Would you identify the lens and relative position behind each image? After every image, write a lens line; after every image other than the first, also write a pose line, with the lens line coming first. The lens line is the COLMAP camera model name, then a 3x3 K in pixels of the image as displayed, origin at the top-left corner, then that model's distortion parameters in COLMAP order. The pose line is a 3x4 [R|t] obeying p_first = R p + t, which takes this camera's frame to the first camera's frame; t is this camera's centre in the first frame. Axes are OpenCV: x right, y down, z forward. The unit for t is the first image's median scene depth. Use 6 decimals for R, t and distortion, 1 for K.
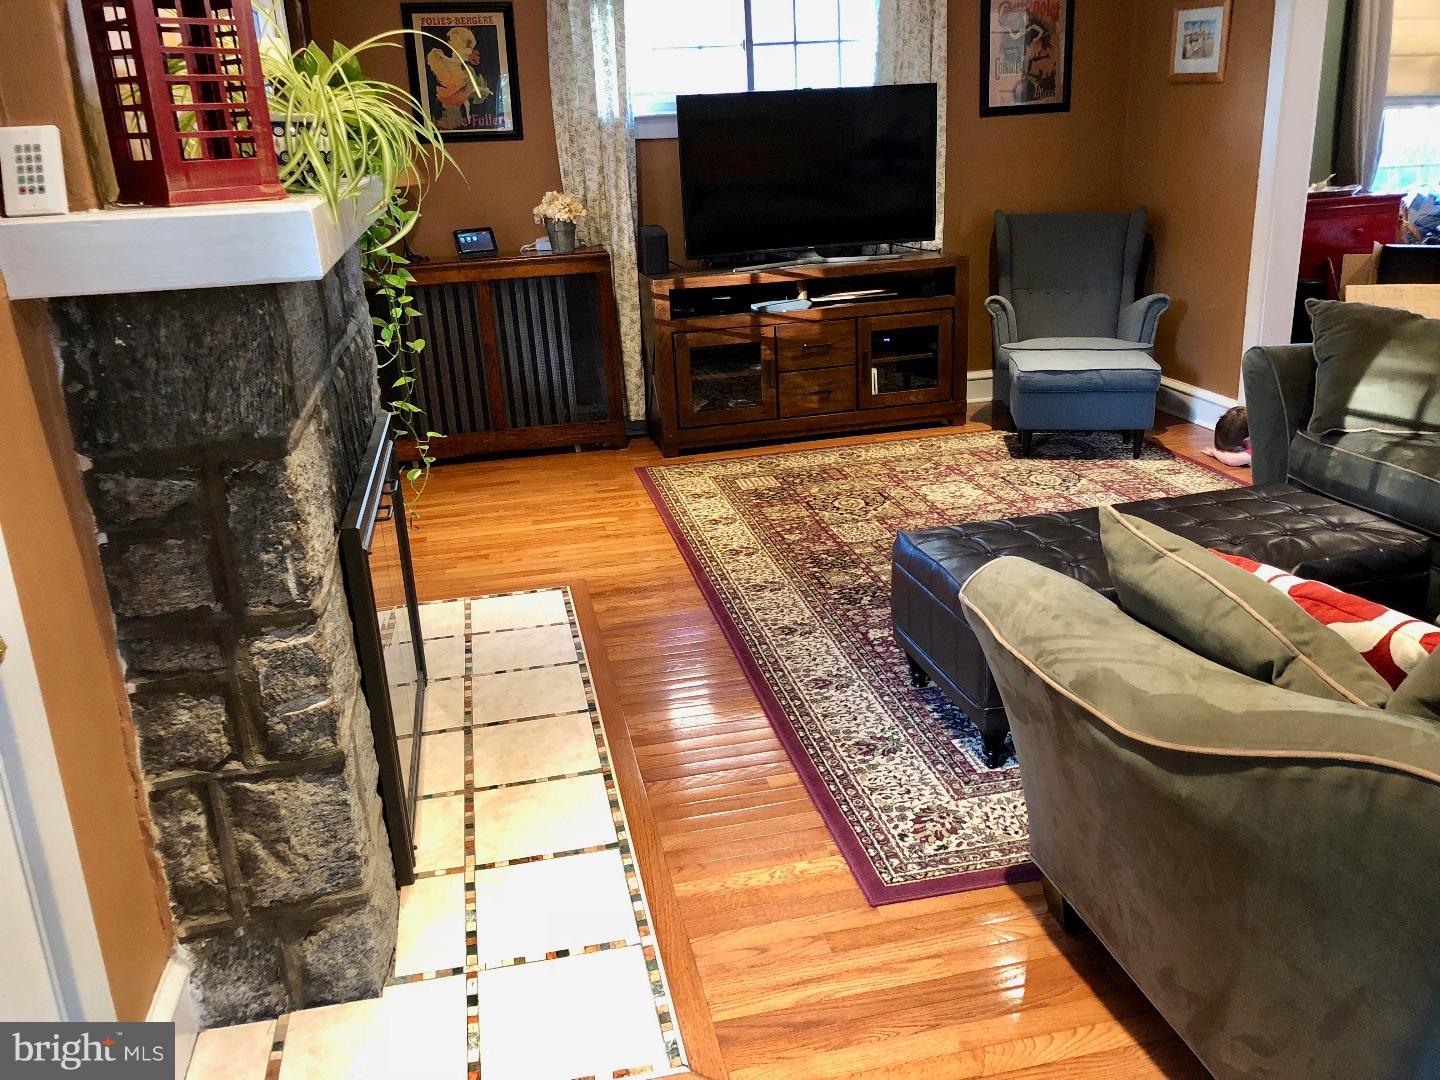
lens RADIAL K [[1199.6, 0, 725.5], [0, 1199.6, 540.5], [0, 0, 1]] dist [-0.001142, 0.003189]
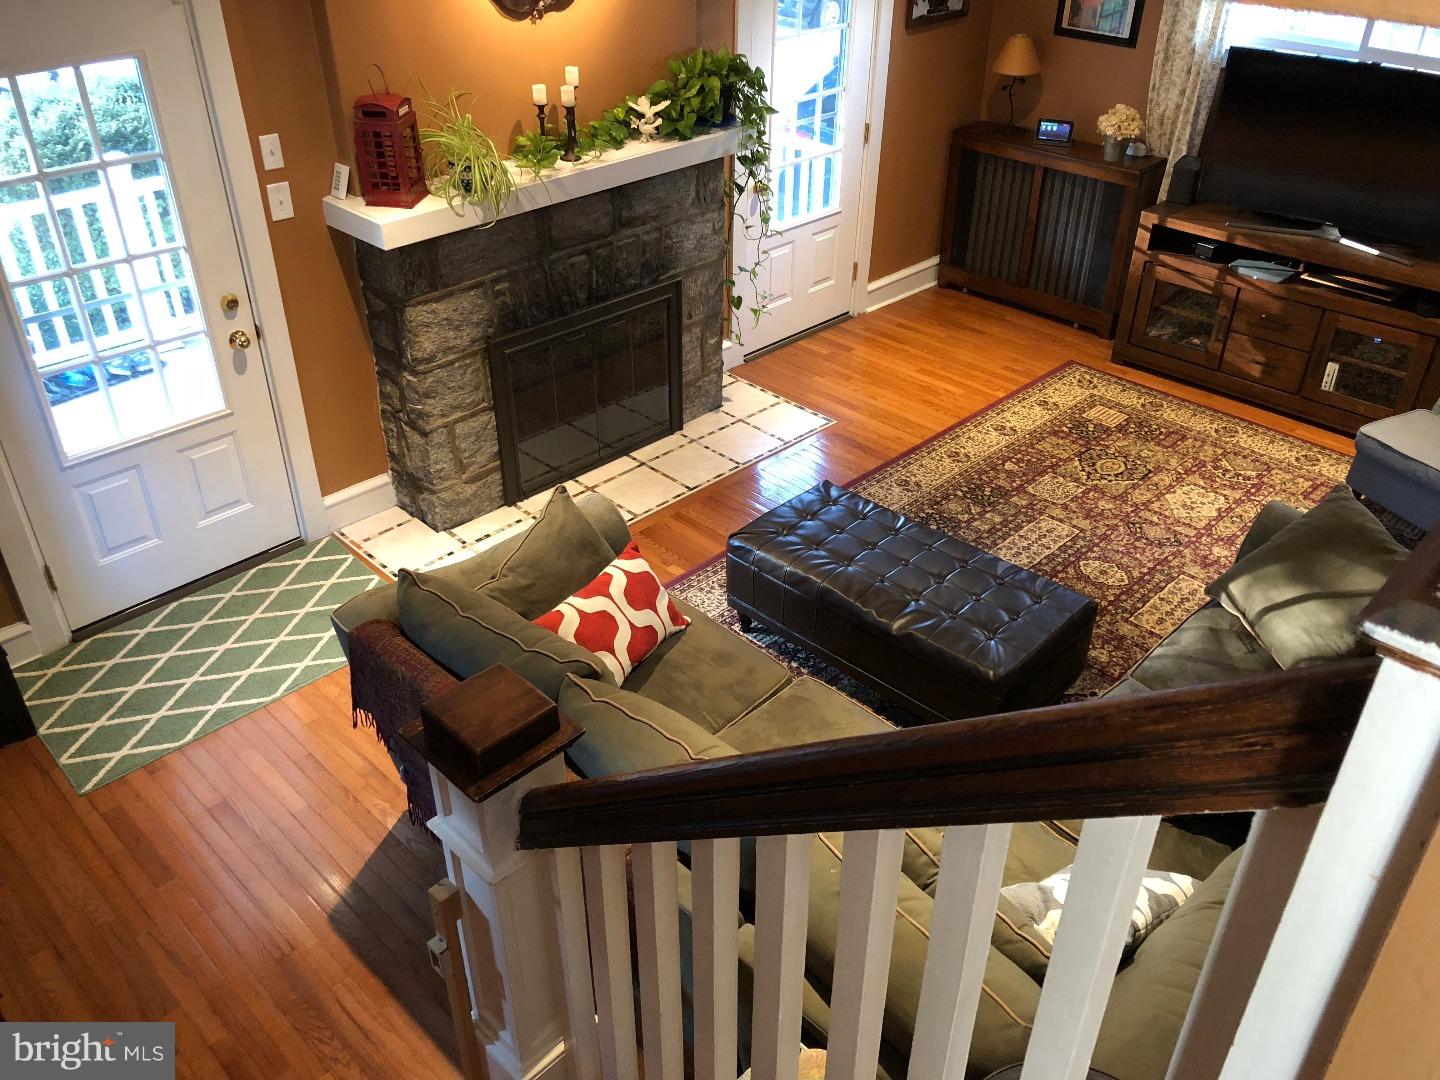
lens RADIAL K [[1199.6, 0, 722.3], [0, 1199.6, 538.3], [0, 0, 1]] dist [-0.001142, 0.003189]
pose [[0.527197, 0.501840, -0.685726, 0.638491], [-0.293426, 0.864854, 0.407343, -0.288638], [0.797474, -0.013540, 0.603202, 0.014485]]
